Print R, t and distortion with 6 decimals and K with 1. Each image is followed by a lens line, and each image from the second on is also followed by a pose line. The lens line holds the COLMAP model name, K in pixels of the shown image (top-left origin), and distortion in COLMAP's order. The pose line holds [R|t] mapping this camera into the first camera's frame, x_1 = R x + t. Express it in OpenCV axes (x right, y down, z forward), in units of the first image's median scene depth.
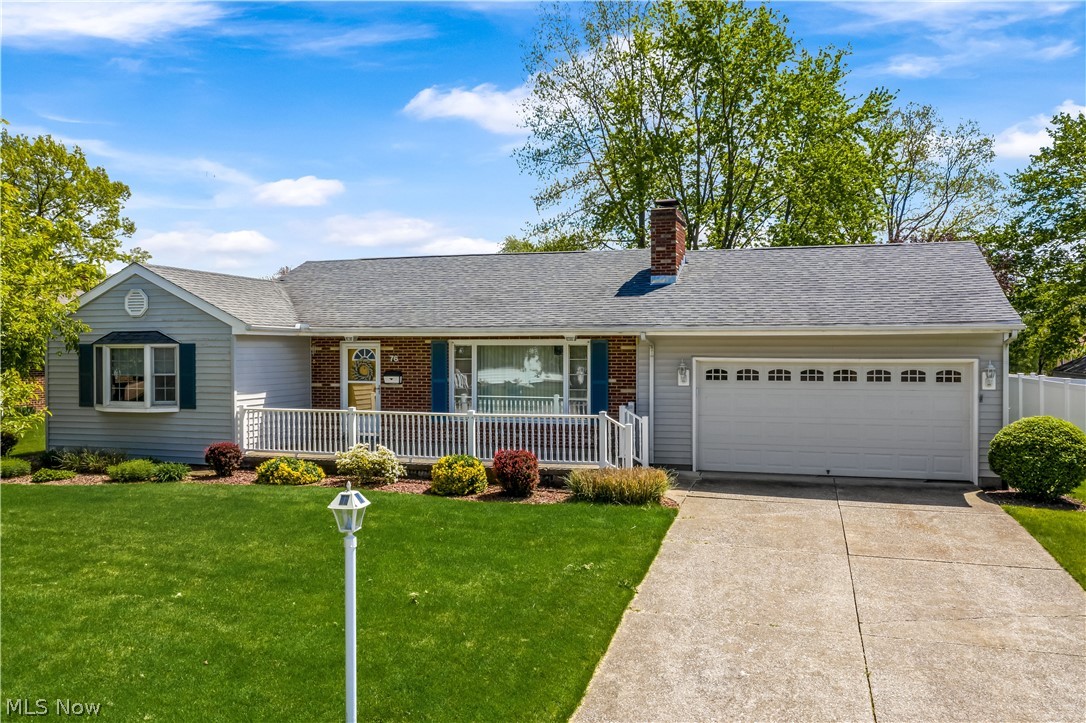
lens RADIAL K [[861.9, 0, 515.1], [0, 861.9, 359.0], [0, 0, 1]] dist [-0.001130, 0.002349]
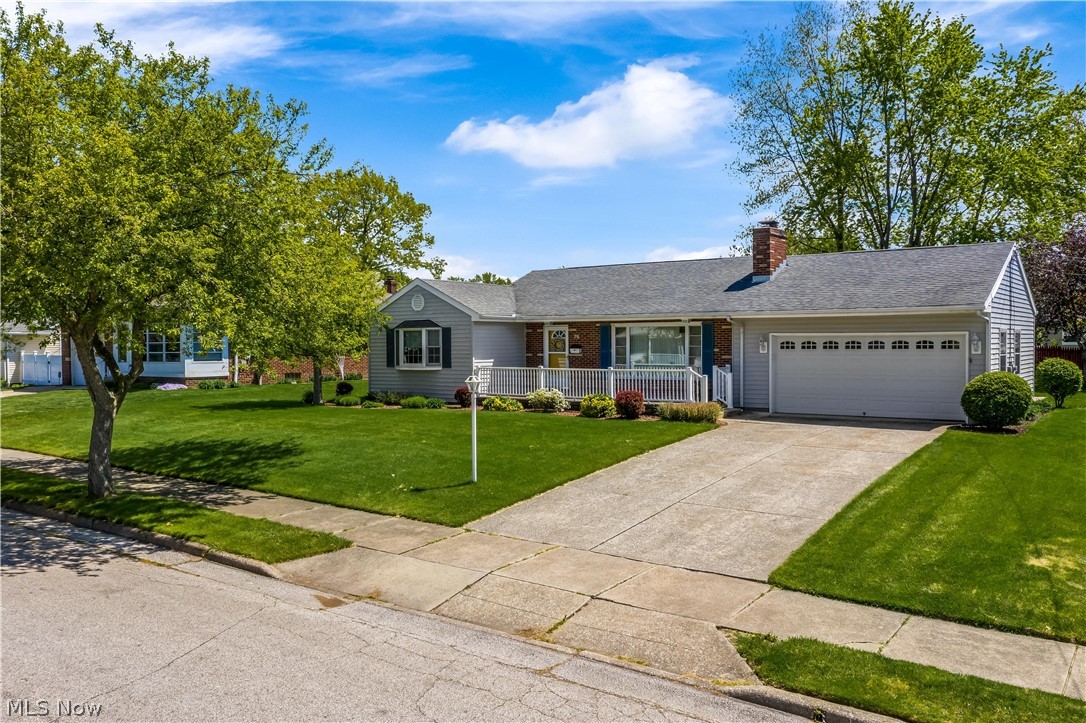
lens RADIAL K [[861.9, 0, 515.1], [0, 861.9, 359.0], [0, 0, 1]] dist [-0.001130, 0.002349]
pose [[0.945416, 0.002113, -0.325859, 0.266107], [0.000120, 0.999977, 0.006834, 0.030399], [0.325866, -0.006500, 0.945394, -0.481705]]
